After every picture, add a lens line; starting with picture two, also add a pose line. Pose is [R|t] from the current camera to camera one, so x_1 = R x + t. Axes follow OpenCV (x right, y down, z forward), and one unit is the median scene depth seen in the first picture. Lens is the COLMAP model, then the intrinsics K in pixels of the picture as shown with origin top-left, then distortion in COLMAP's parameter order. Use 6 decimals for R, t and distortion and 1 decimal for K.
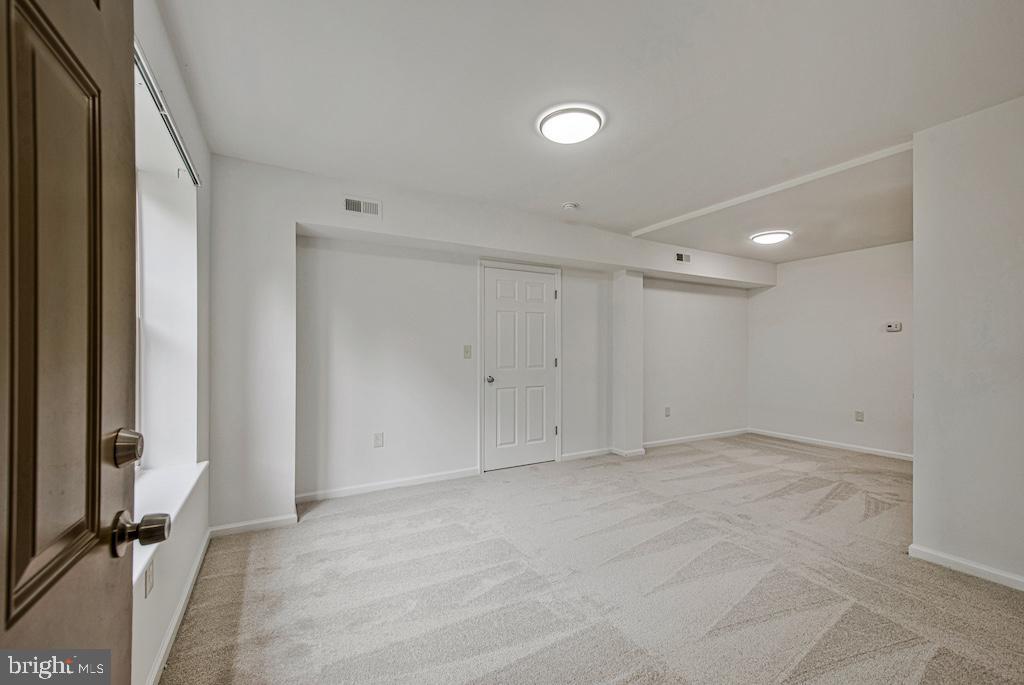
lens RADIAL K [[418.0, 0, 515.2], [0, 418.0, 351.2], [0, 0, 1]] dist [-0.006871, -0.000196]
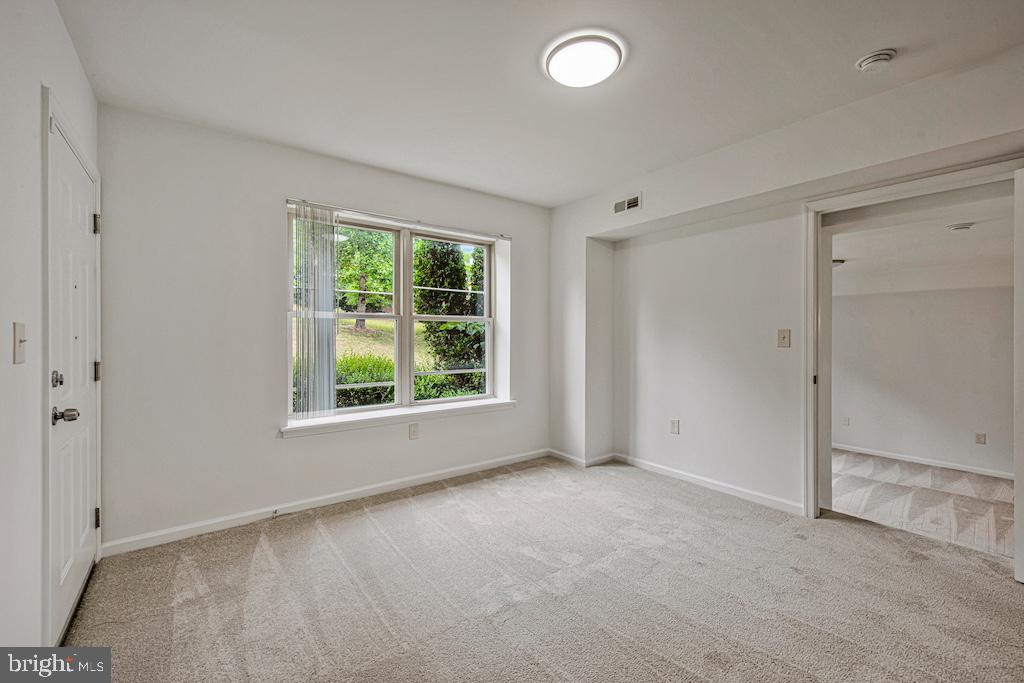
lens RADIAL K [[418.0, 0, 512.4], [0, 418.0, 340.7], [0, 0, 1]] dist [-0.006871, -0.000196]
pose [[0.122715, 0.010641, -0.992385, 0.554057], [-0.005709, 0.999934, 0.010016, 0.001687], [0.992426, 0.004436, 0.122768, 0.458645]]
